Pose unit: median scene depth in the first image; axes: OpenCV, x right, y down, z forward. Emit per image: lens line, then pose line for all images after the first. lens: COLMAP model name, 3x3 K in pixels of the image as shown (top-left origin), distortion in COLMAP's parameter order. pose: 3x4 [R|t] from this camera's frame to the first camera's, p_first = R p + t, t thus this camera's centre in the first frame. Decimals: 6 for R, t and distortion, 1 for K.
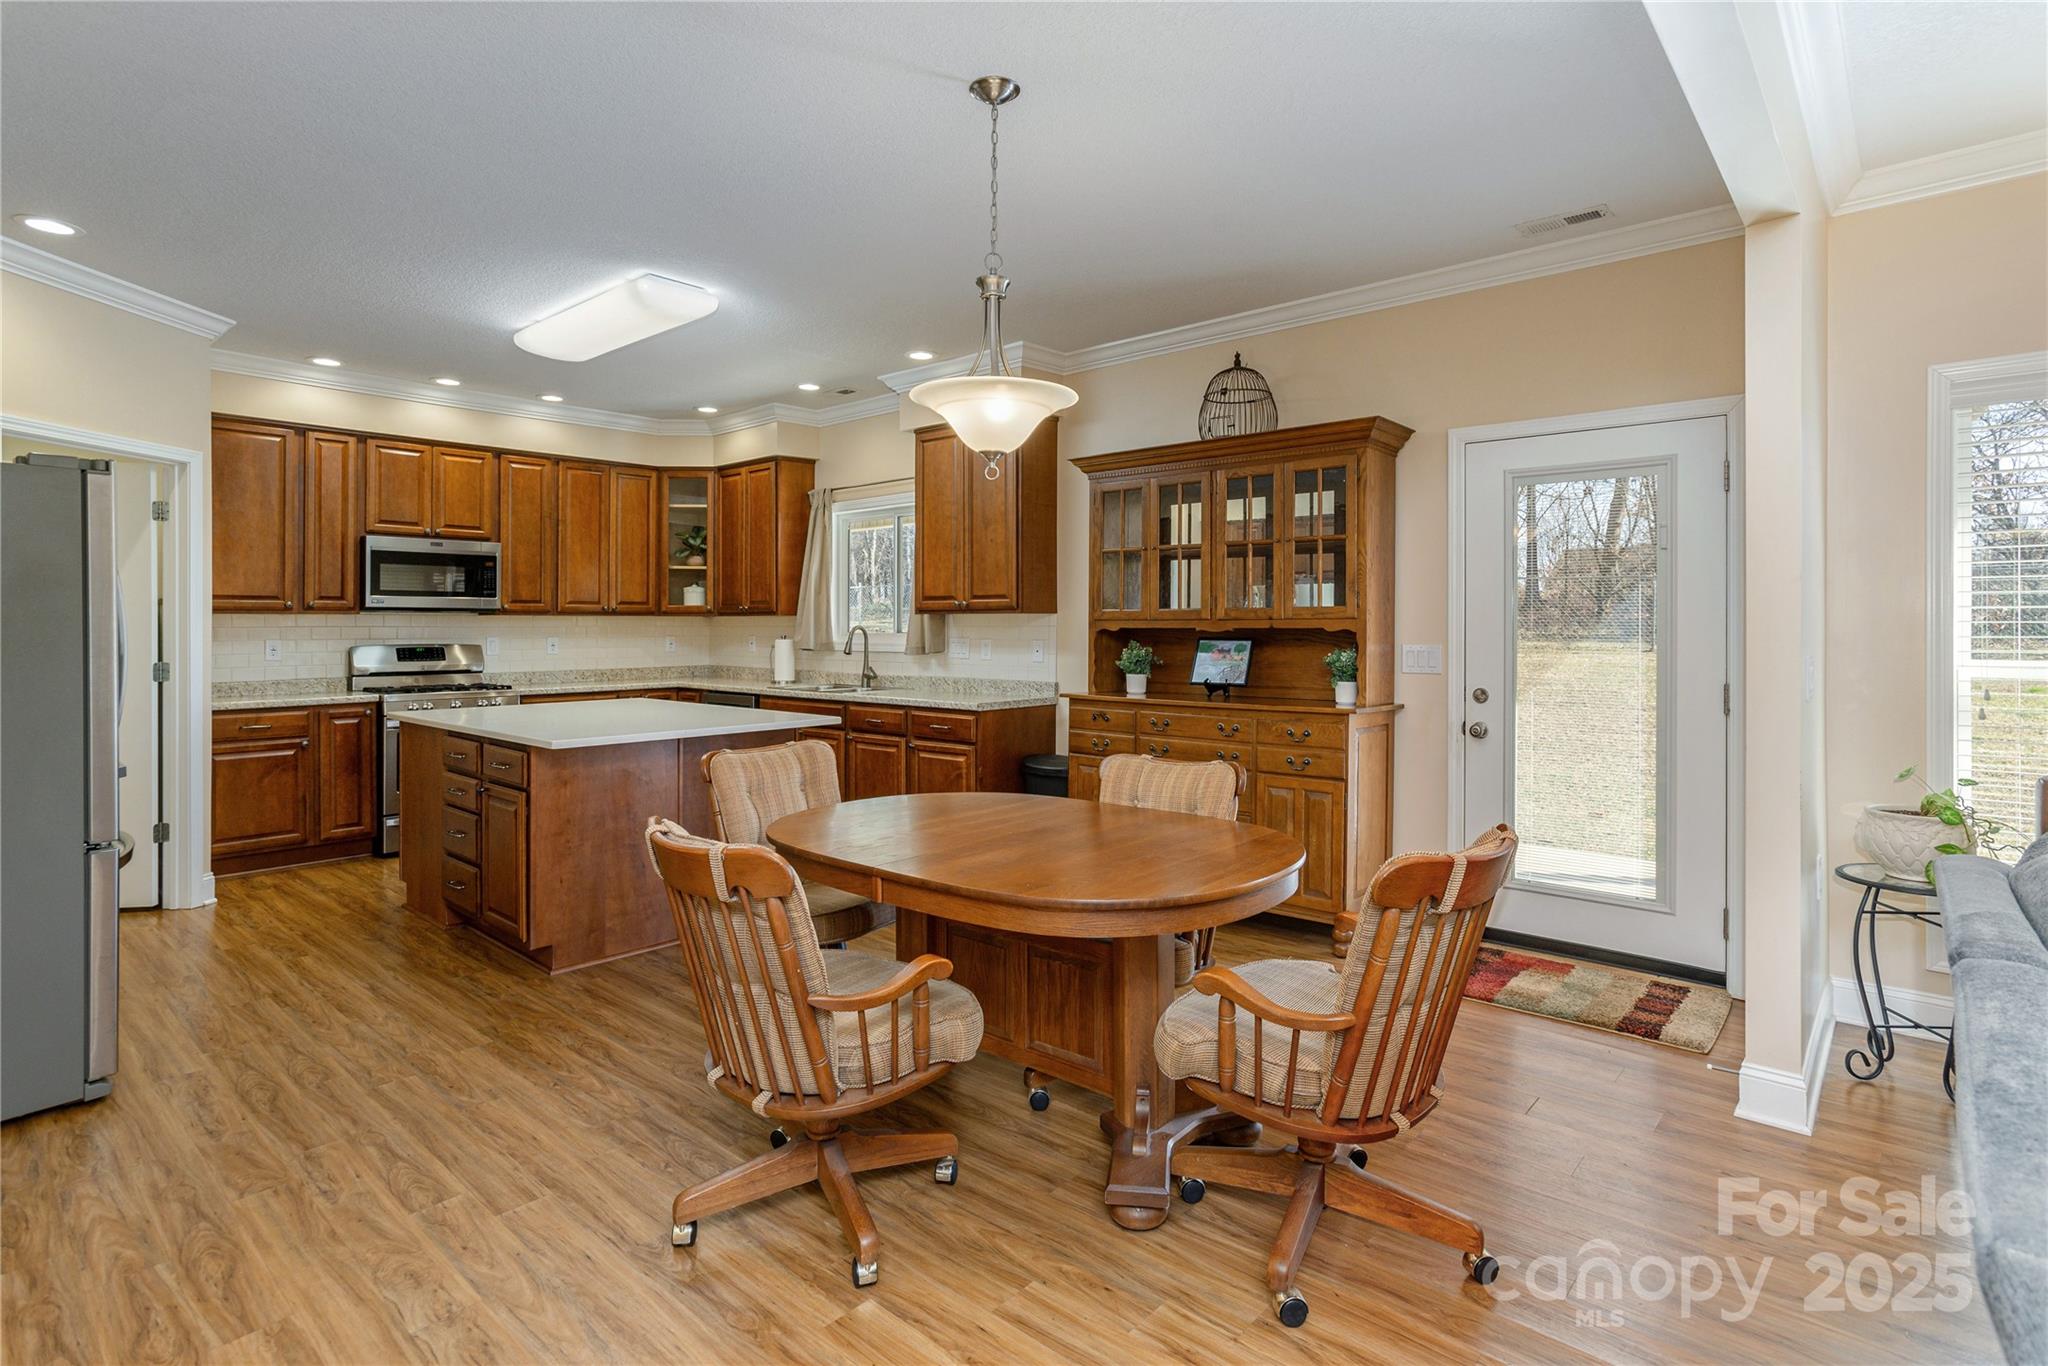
lens RADIAL K [[1015.3, 0, 1031.4], [0, 1015.3, 619.8], [0, 0, 1]] dist [0.014522, 0.000409]
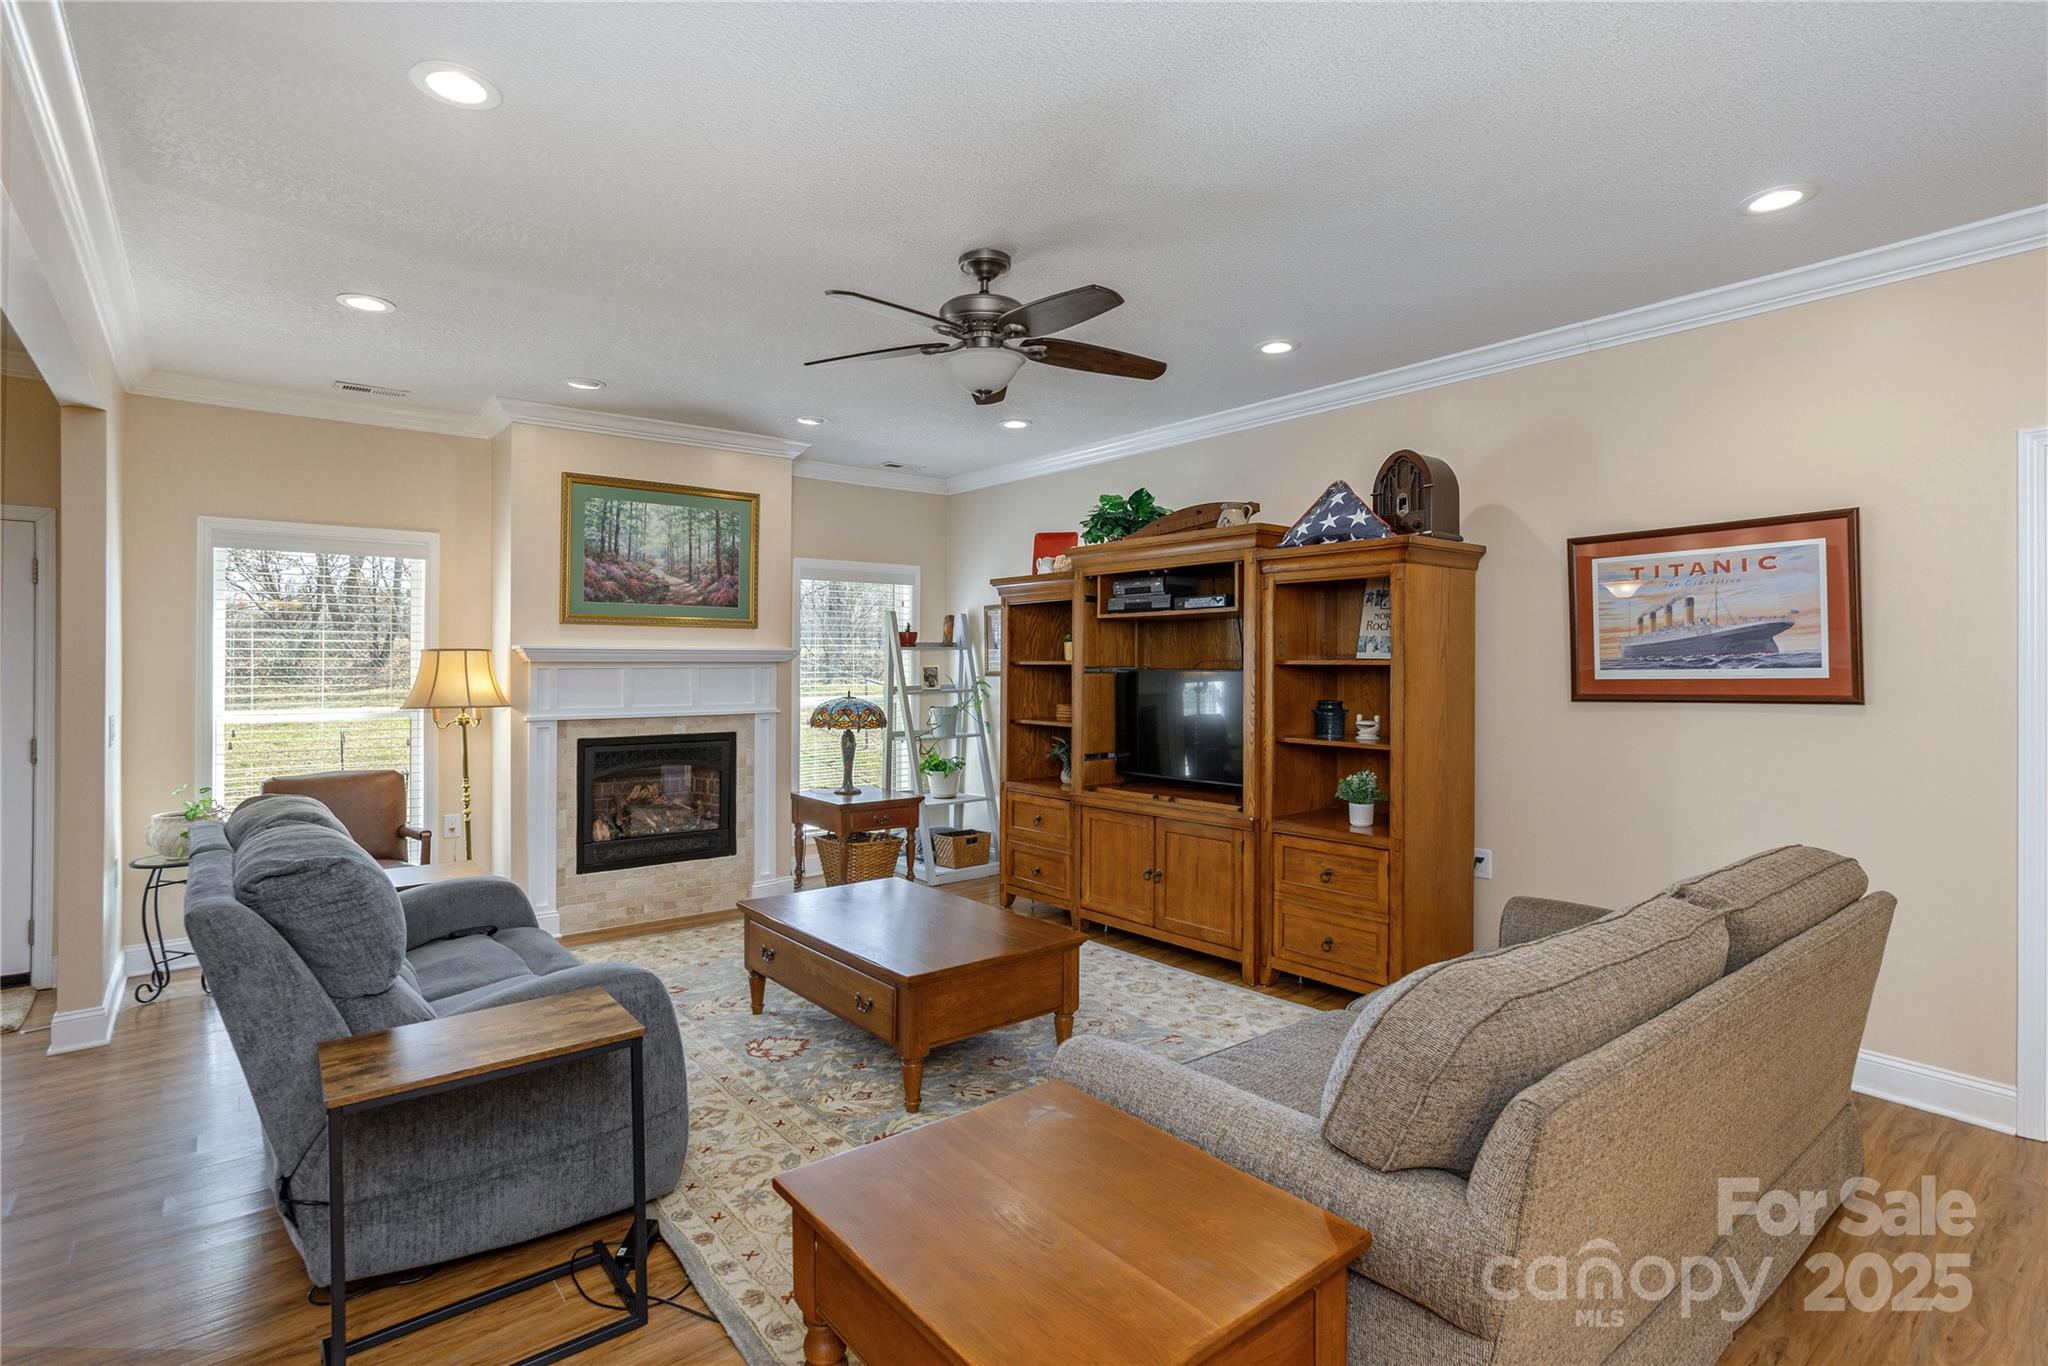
lens RADIAL K [[998.9, 0, 1018.9], [0, 998.9, 661.3], [0, 0, 1]] dist [-0.011406, 0.000784]
pose [[0.174169, 0.002932, 0.984711, -0.253409], [-0.003800, 0.999990, -0.002305, -0.027704], [-0.984708, -0.003341, 0.174179, -0.323052]]
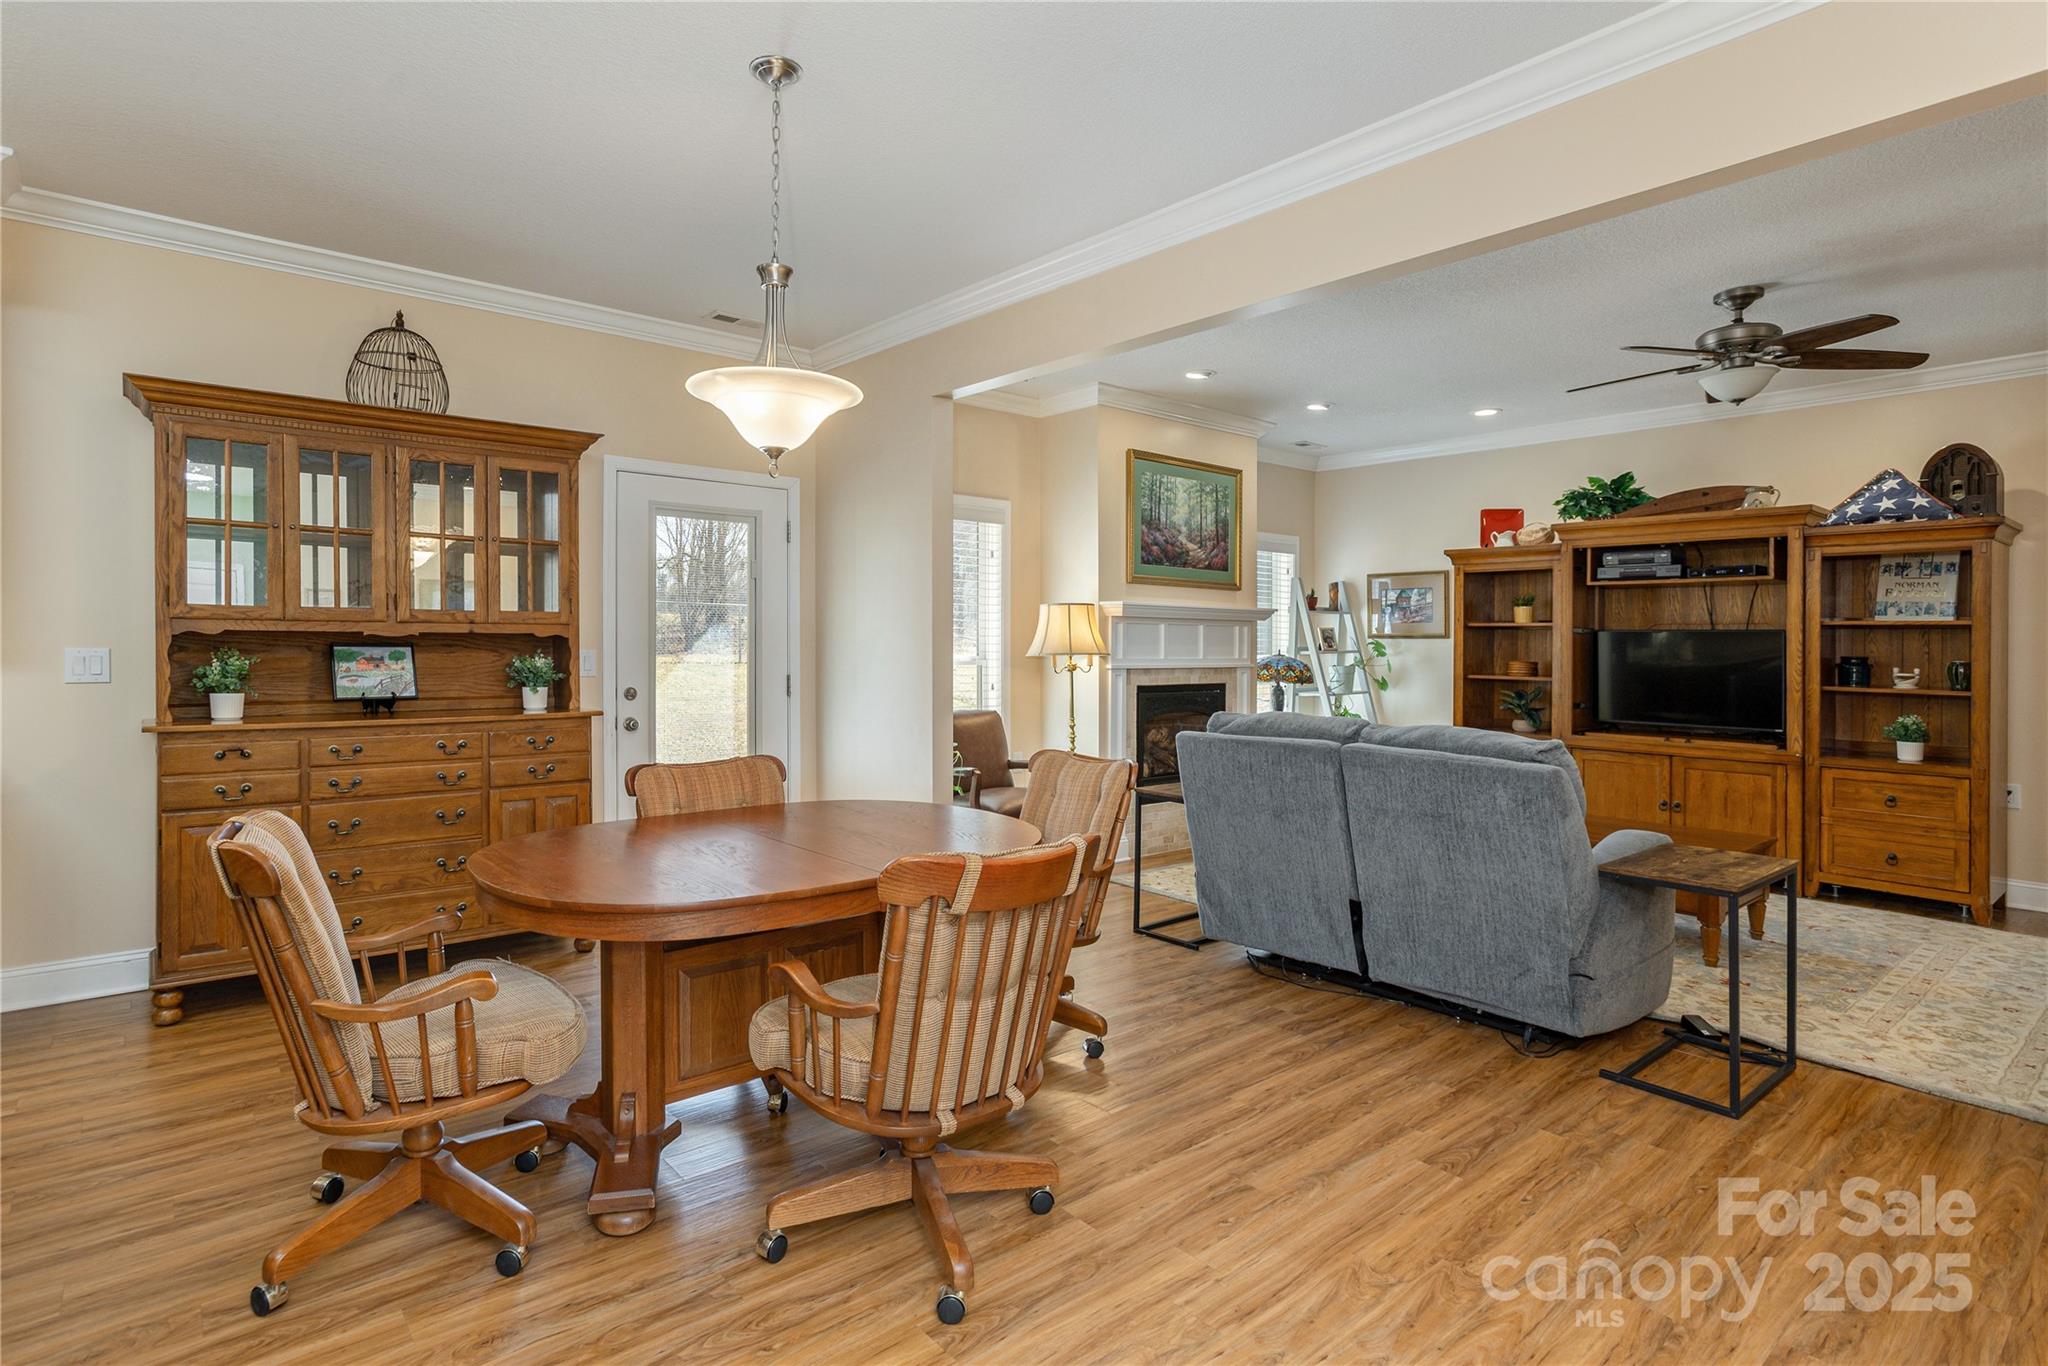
lens RADIAL K [[1035.0, 0, 963.6], [0, 1035.0, 635.3], [0, 0, 1]] dist [-0.052975, 0.035533]
pose [[0.174533, 0.008324, 0.984616, -0.584649], [-0.016009, 0.999856, -0.005616, 0.008297], [-0.984521, -0.014782, 0.174641, 0.392256]]
